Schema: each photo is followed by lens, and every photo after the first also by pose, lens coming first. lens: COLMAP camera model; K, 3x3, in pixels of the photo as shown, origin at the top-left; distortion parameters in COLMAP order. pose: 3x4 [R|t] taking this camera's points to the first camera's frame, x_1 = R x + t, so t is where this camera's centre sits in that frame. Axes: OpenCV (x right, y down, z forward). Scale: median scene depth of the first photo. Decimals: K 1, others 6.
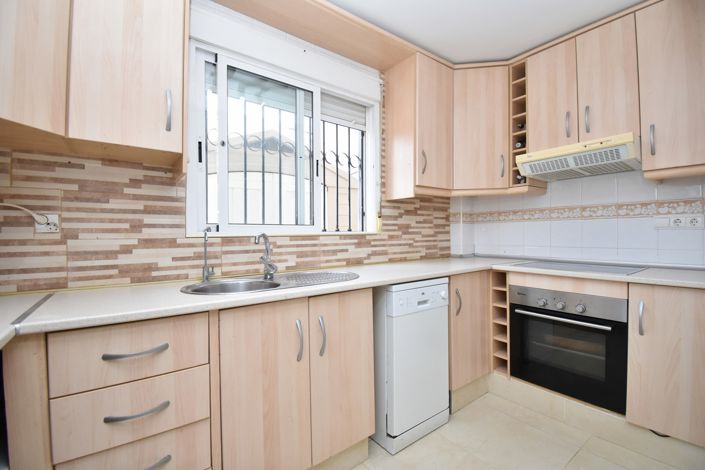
lens RADIAL K [[309.9, 0, 354.4], [0, 309.9, 235.0], [0, 0, 1]] dist [0.022107, -0.026607]
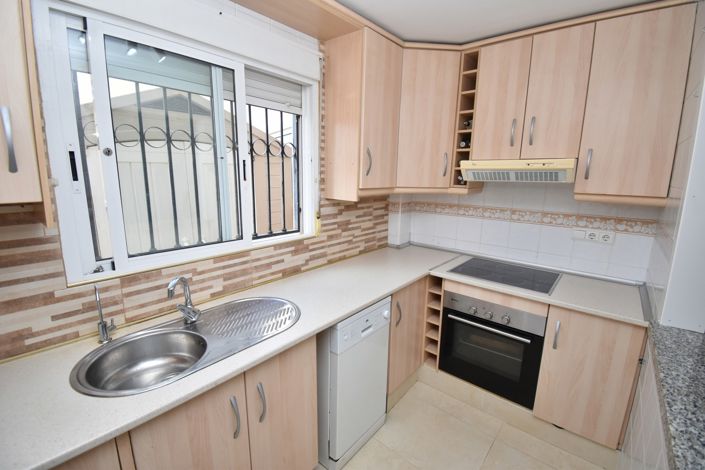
lens RADIAL K [[309.9, 0, 354.4], [0, 309.9, 235.0], [0, 0, 1]] dist [0.022107, -0.026607]
pose [[0.973891, -0.017507, 0.226338, -0.024465], [-0.026356, 0.981561, 0.189326, -0.205107], [-0.225479, -0.190348, 0.955472, 0.113703]]
